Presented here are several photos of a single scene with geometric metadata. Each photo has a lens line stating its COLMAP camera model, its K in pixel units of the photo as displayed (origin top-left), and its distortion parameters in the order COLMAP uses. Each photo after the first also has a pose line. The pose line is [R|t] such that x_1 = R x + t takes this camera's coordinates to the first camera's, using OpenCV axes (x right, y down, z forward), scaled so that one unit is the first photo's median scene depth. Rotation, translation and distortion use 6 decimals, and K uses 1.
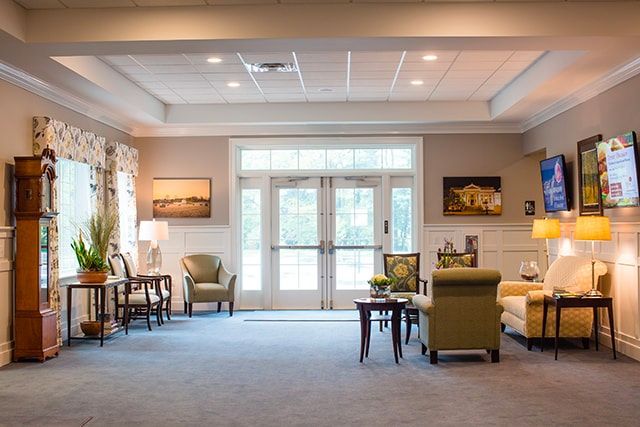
lens RADIAL K [[959.2, 0, 319.7], [0, 959.2, 214.7], [0, 0, 1]] dist [-0.065557, 0.000000]
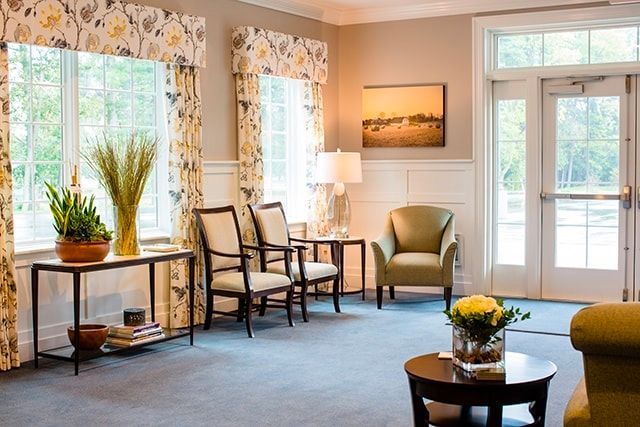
lens RADIAL K [[959.2, 0, 320.3], [0, 959.2, 212.0], [0, 0, 1]] dist [-0.065557, 0.000000]
pose [[0.878115, 0.026214, -0.477731, 0.115296], [0.006712, 0.997725, 0.067083, 0.003071], [0.478403, -0.062113, 0.875941, 0.409955]]
